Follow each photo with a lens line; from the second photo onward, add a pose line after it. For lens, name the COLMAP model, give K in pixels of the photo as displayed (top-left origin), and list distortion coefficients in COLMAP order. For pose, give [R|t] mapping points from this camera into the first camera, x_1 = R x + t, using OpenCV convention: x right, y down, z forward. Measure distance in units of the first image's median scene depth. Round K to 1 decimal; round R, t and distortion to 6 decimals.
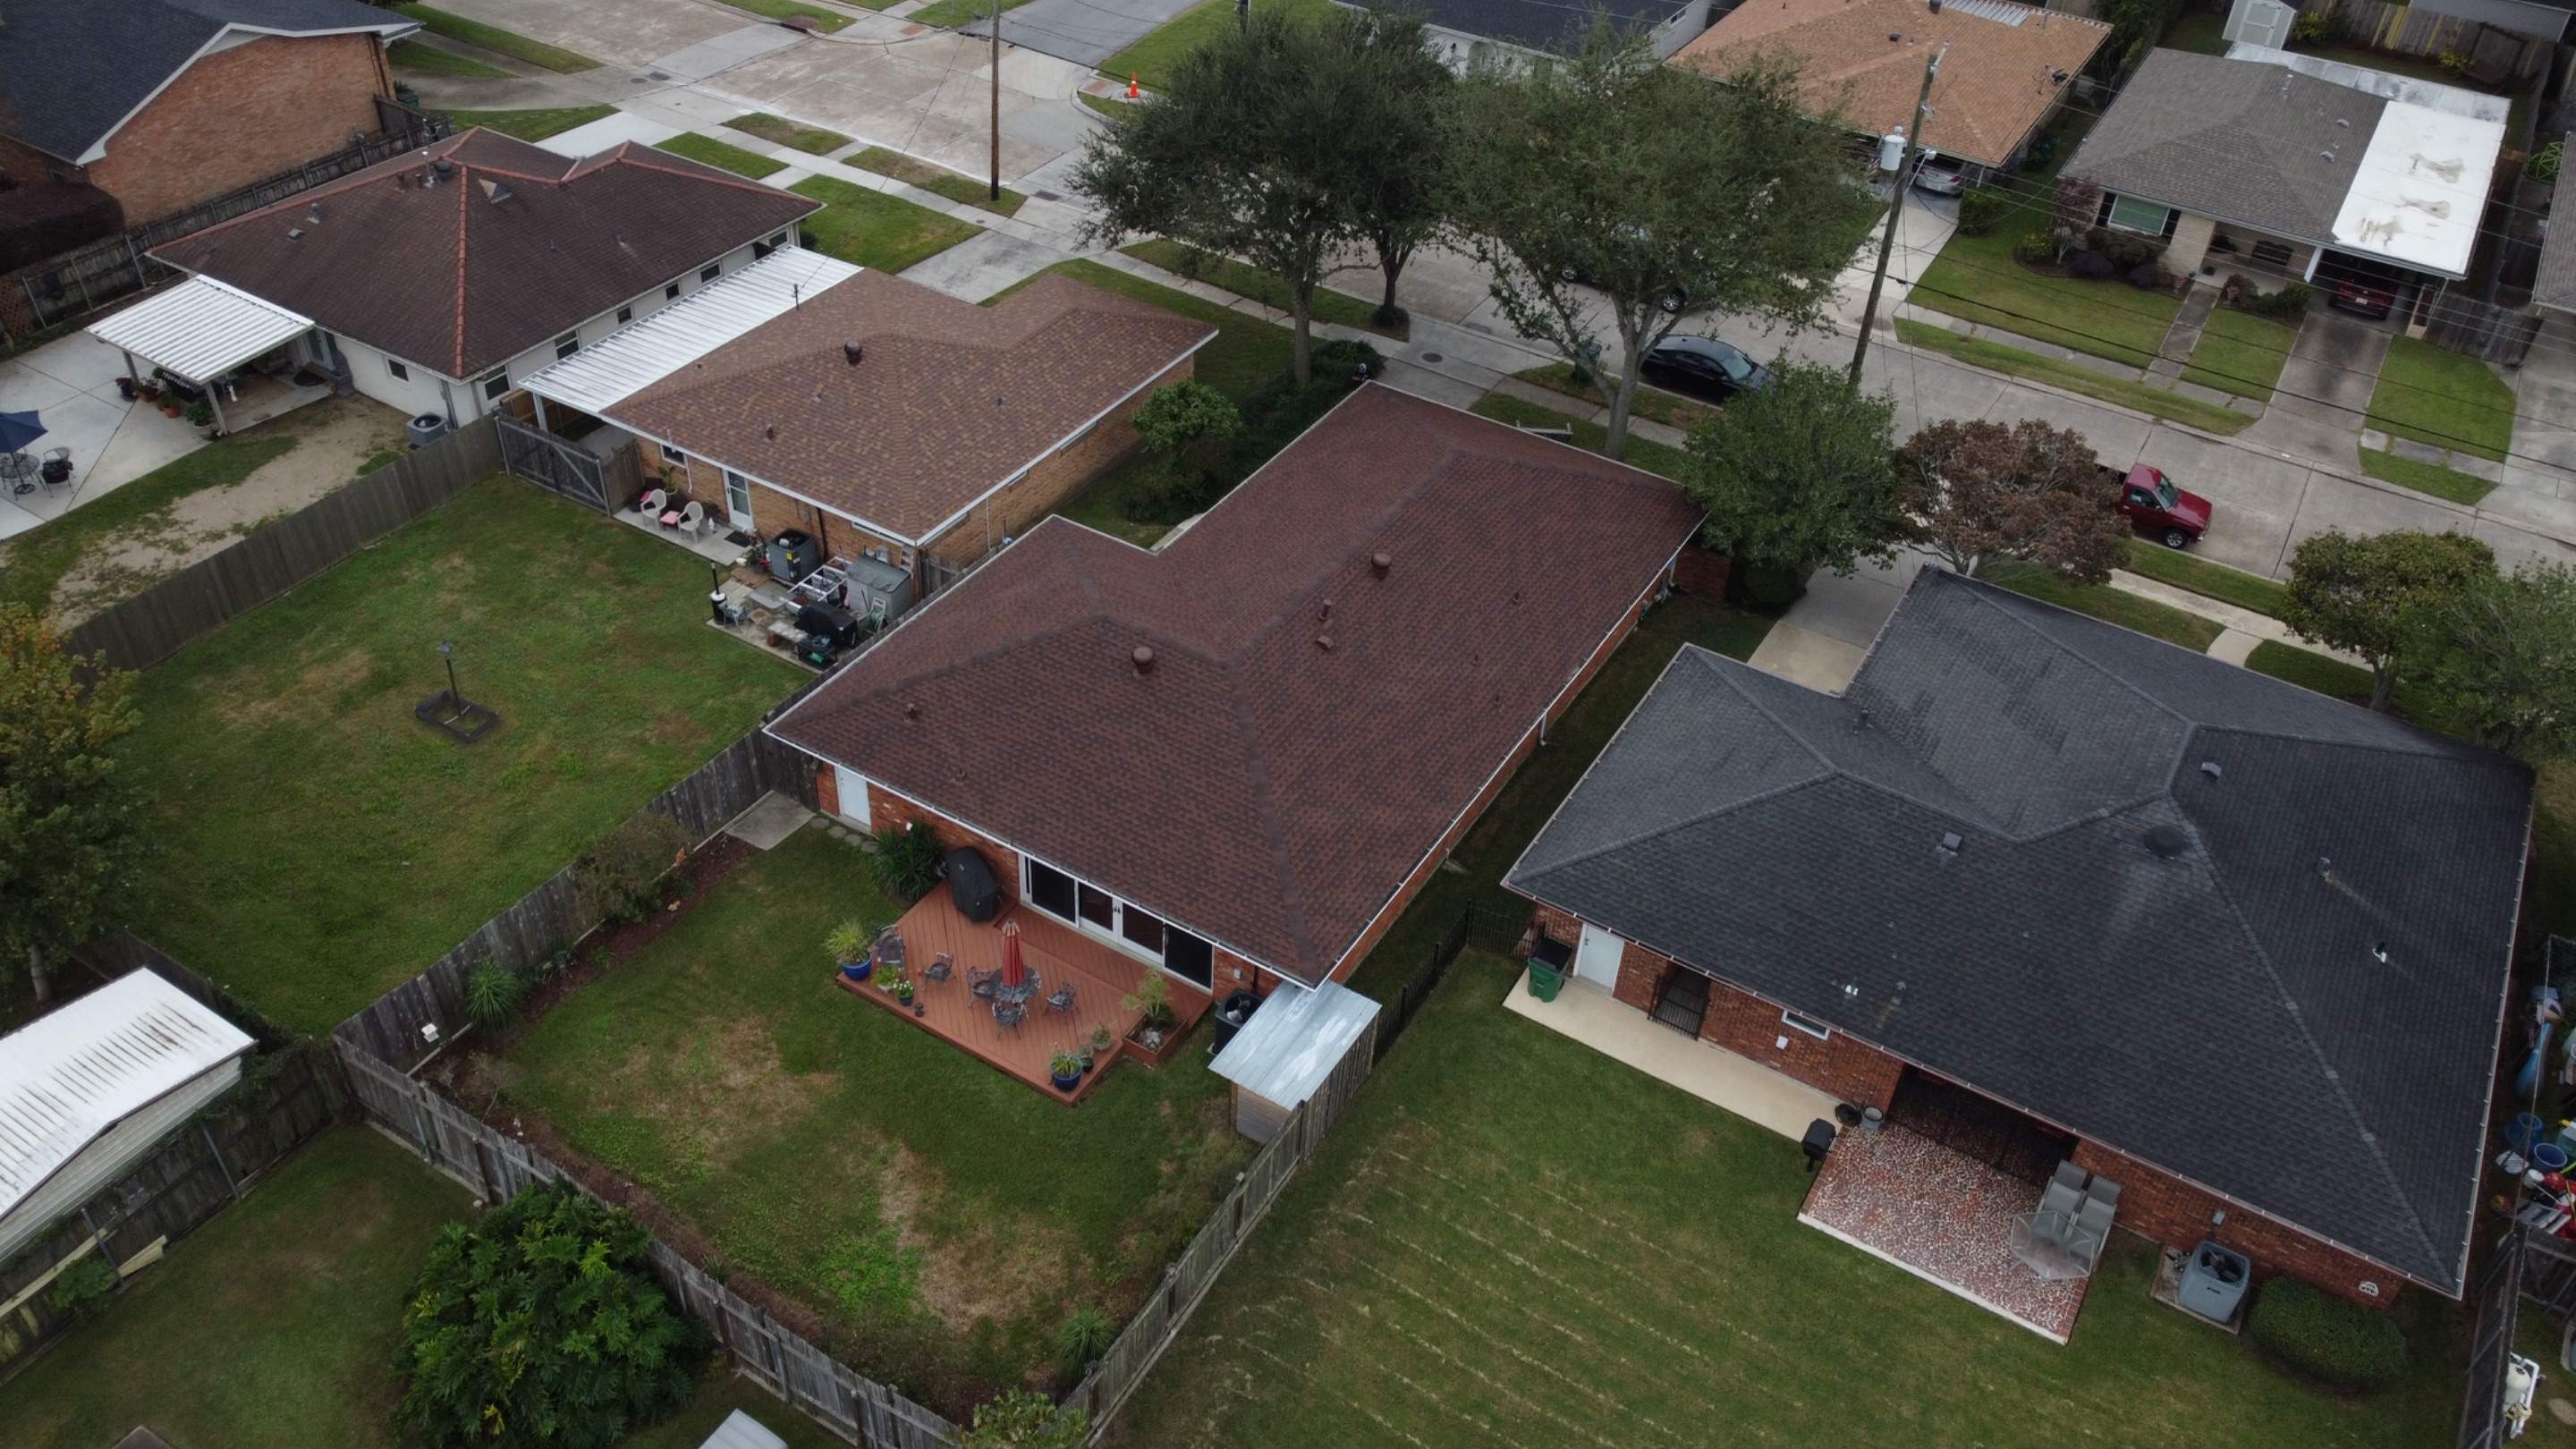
lens RADIAL K [[1948.6, 0, 1292.5], [0, 1948.6, 715.6], [0, 0, 1]] dist [-0.001057, -0.007001]
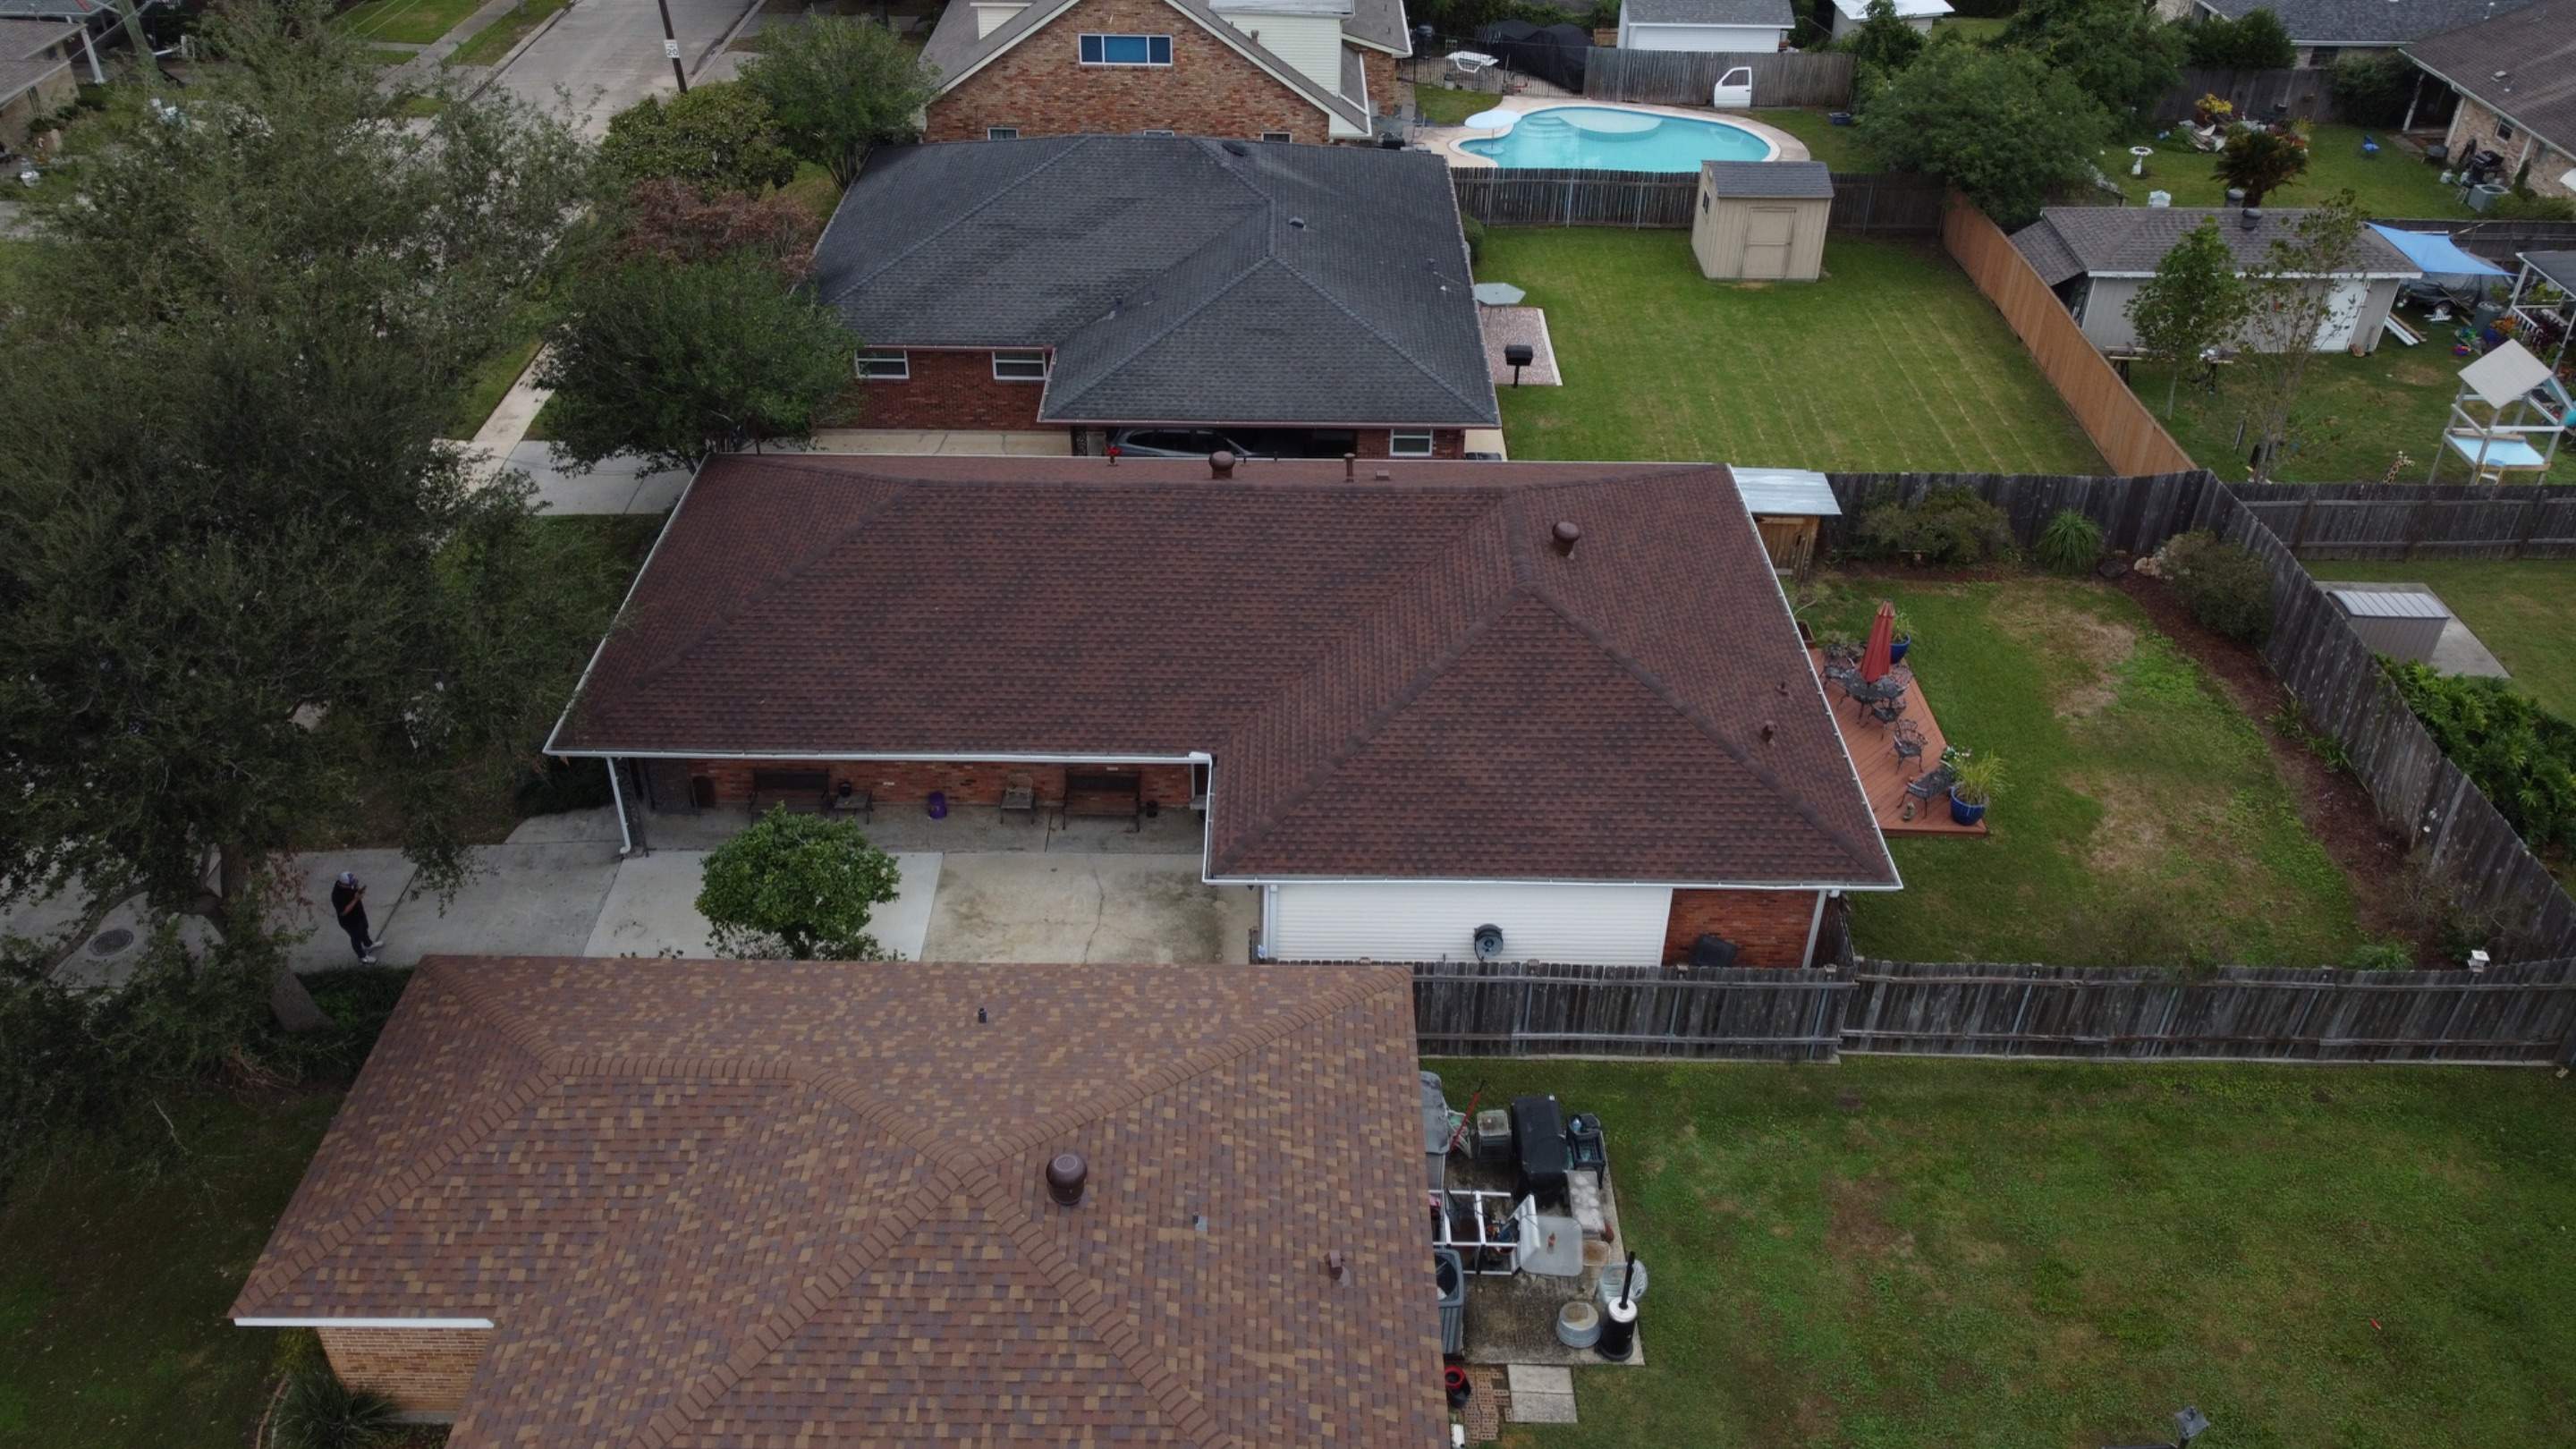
lens RADIAL K [[1948.6, 0, 1293.6], [0, 1948.6, 715.1], [0, 0, 1]] dist [-0.001057, -0.007001]
pose [[-0.515539, -0.526029, 0.676397, -0.508828], [0.505749, 0.450418, 0.735760, -0.544975], [-0.691692, 0.721400, 0.033831, 0.923098]]
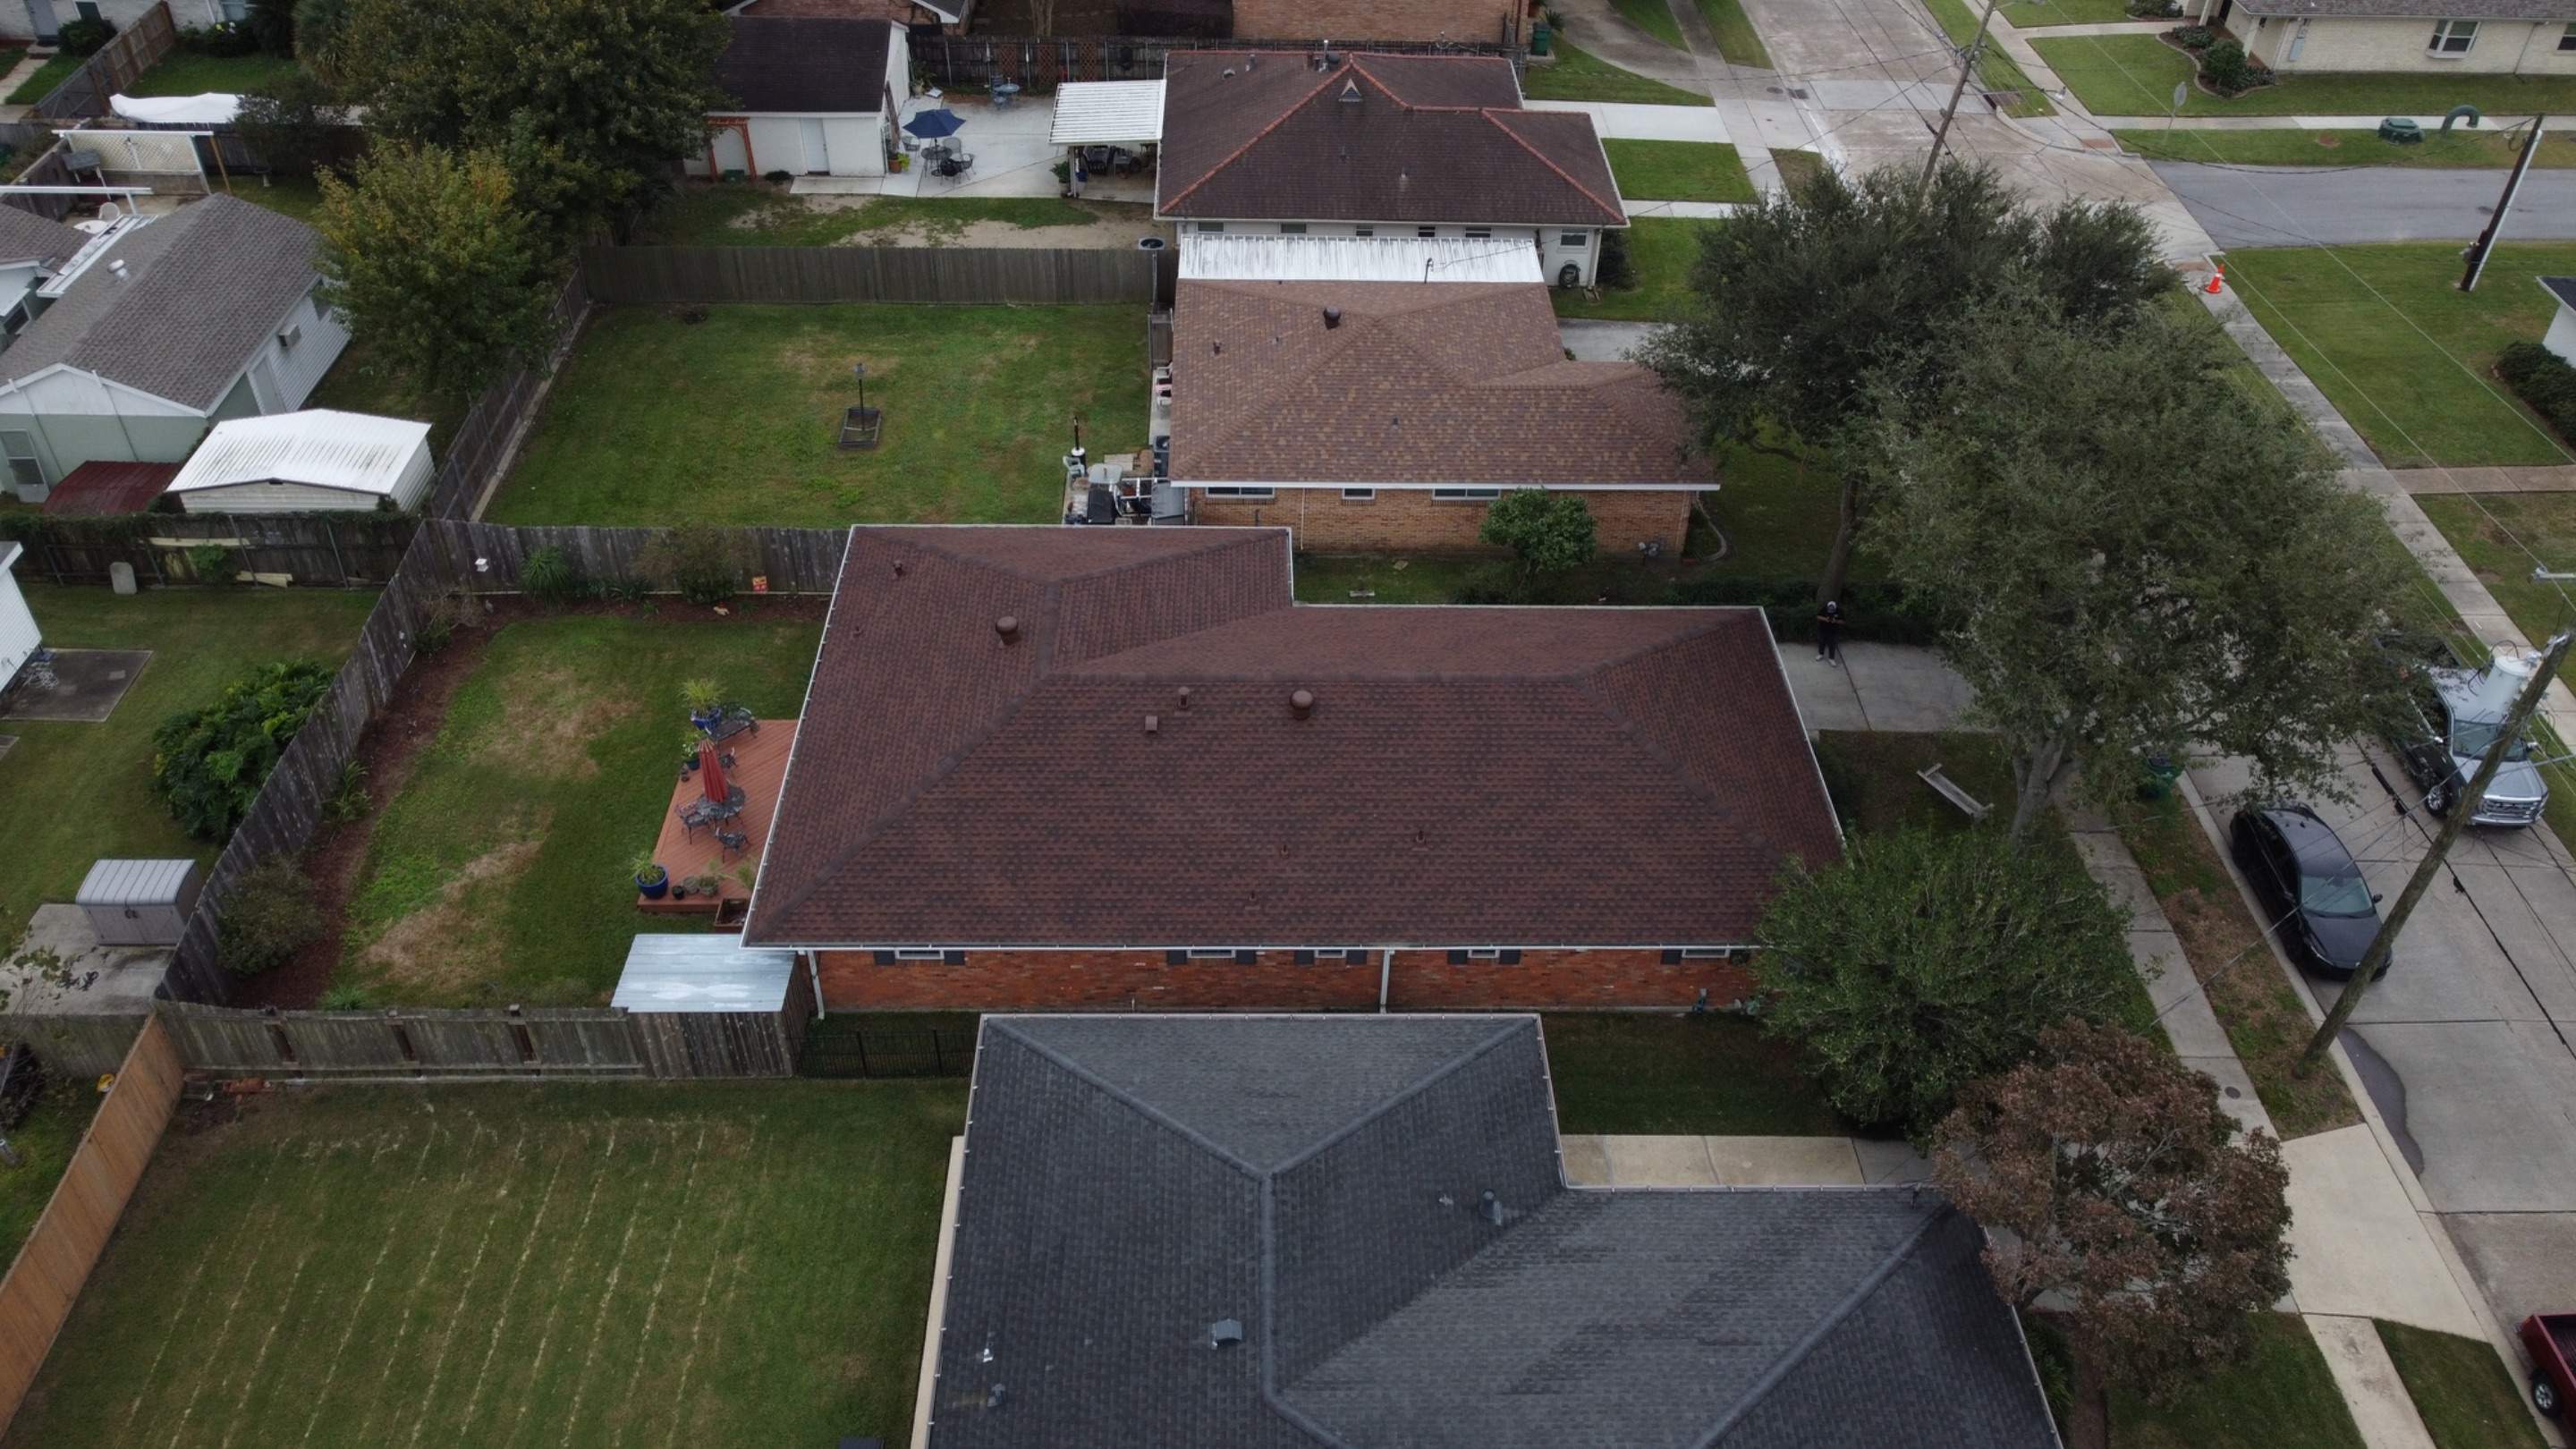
lens RADIAL K [[1948.6, 0, 1288.0], [0, 1948.6, 719.1], [0, 0, 1]] dist [-0.001057, -0.007001]
pose [[0.533650, 0.511793, -0.673265, 0.564188], [-0.525595, 0.824390, 0.210071, -0.225289], [0.662546, 0.241761, 0.708932, 0.346091]]
